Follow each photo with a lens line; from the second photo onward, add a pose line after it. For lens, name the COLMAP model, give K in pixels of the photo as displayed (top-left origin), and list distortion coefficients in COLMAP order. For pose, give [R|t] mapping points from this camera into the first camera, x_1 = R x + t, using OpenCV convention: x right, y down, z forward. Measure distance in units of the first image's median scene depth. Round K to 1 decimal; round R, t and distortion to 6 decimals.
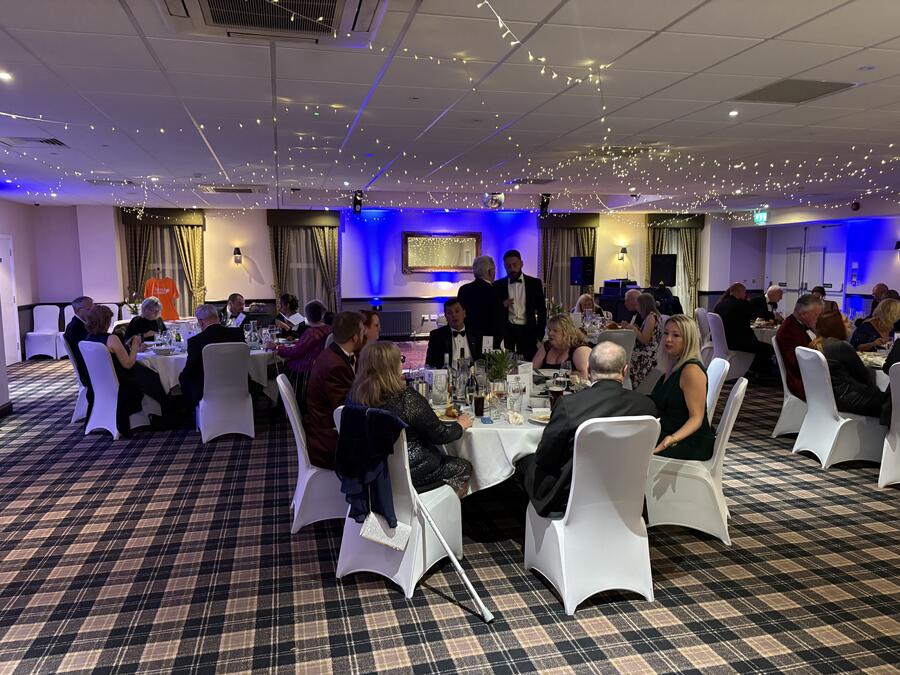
lens RADIAL K [[681.7, 0, 448.7], [0, 681.7, 341.7], [0, 0, 1]] dist [0.050239, -0.059733]
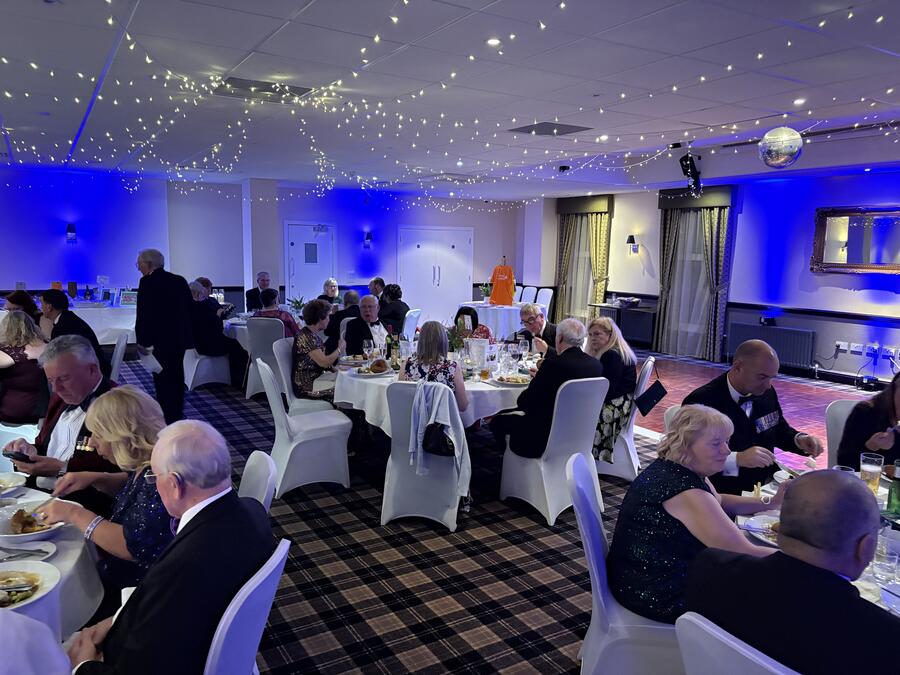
lens RADIAL K [[681.7, 0, 452.7], [0, 681.7, 332.1], [0, 0, 1]] dist [0.050239, -0.059733]
pose [[0.304586, 0.129966, -0.943576, 0.984599], [-0.132995, 0.986746, 0.092981, -0.130281], [0.943154, 0.097170, 0.317834, 1.027475]]
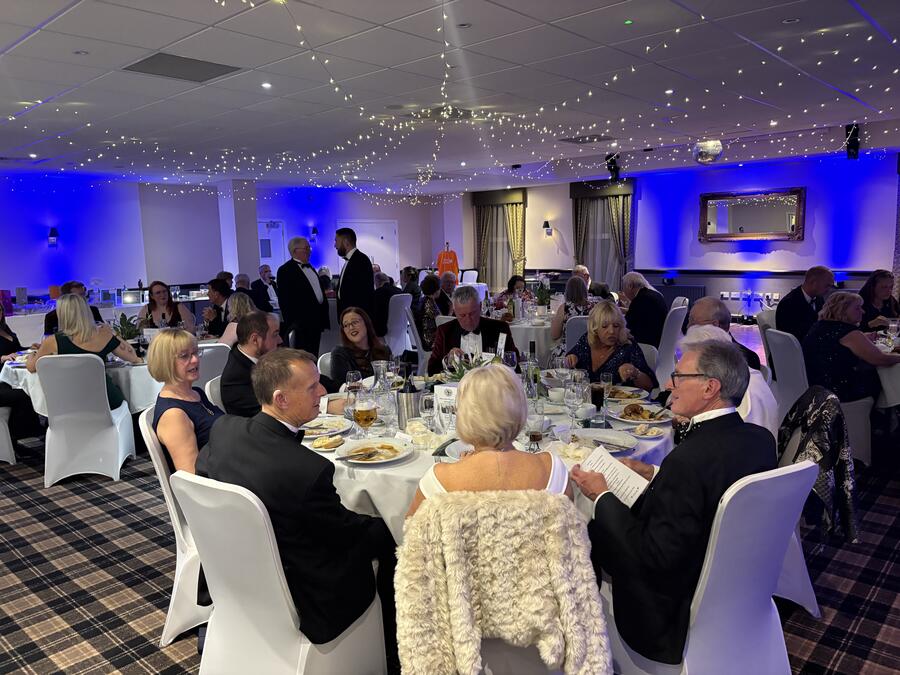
lens RADIAL K [[681.7, 0, 451.5], [0, 681.7, 343.2], [0, 0, 1]] dist [0.050239, -0.059733]
pose [[0.565571, 0.112501, -0.816990, 1.046154], [-0.074678, 0.993568, 0.085119, -0.051809], [0.821312, 0.012871, 0.570335, 0.527487]]
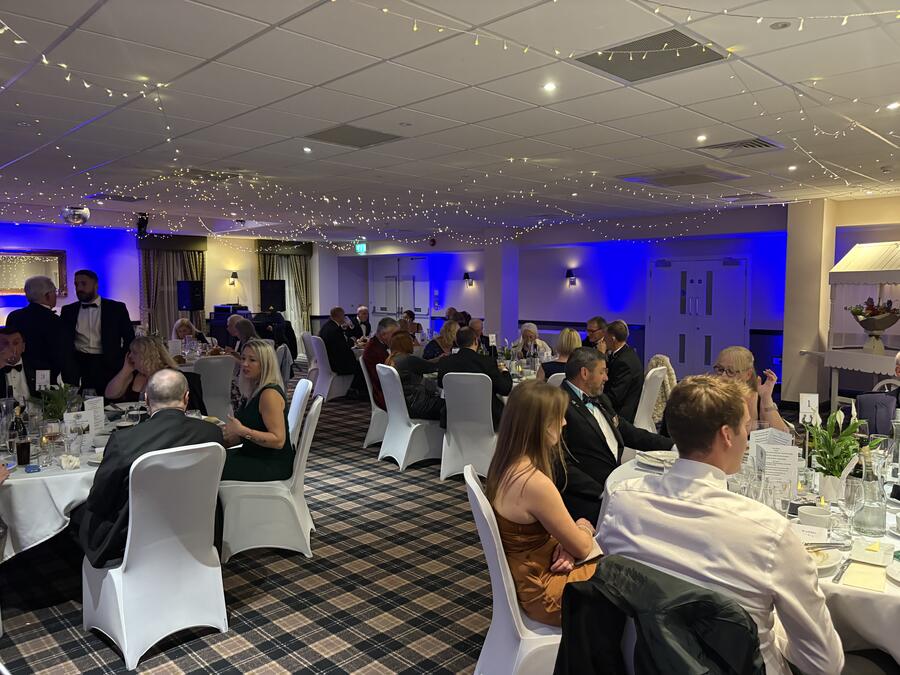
lens RADIAL K [[681.7, 0, 458.0], [0, 681.7, 340.1], [0, 0, 1]] dist [0.050239, -0.059733]
pose [[0.855162, -0.031254, 0.517417, 0.039275], [0.051203, 0.998392, -0.024319, 0.001371], [-0.515825, 0.047290, 0.855388, -0.015200]]
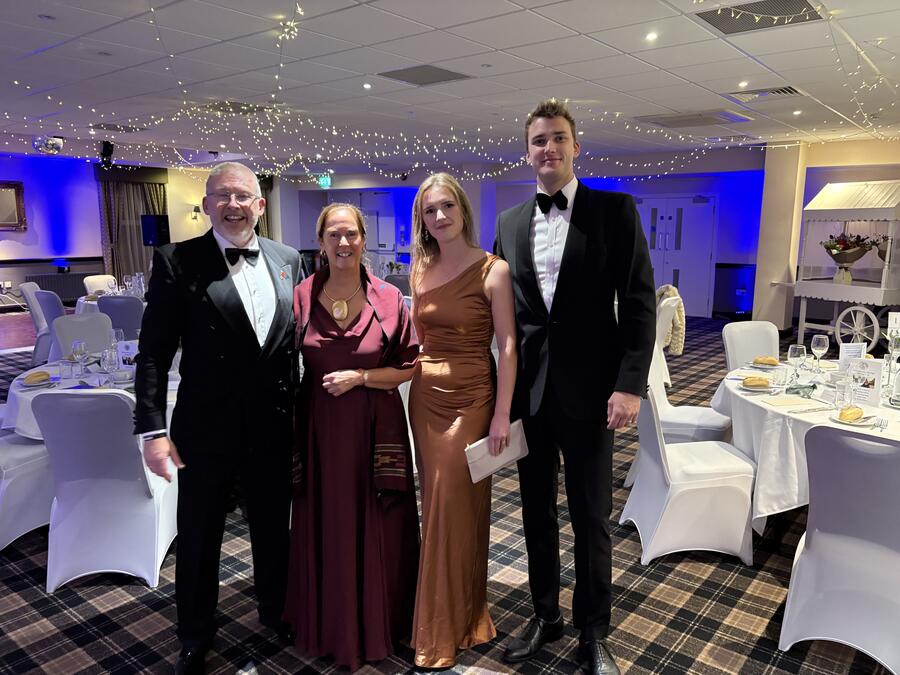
lens RADIAL K [[681.7, 0, 456.9], [0, 681.7, 342.8], [0, 0, 1]] dist [0.050239, -0.059733]
pose [[0.791224, -0.094313, 0.604210, -0.127518], [0.058887, 0.995195, 0.078229, -0.002194], [-0.608685, -0.026317, 0.792975, 0.027845]]
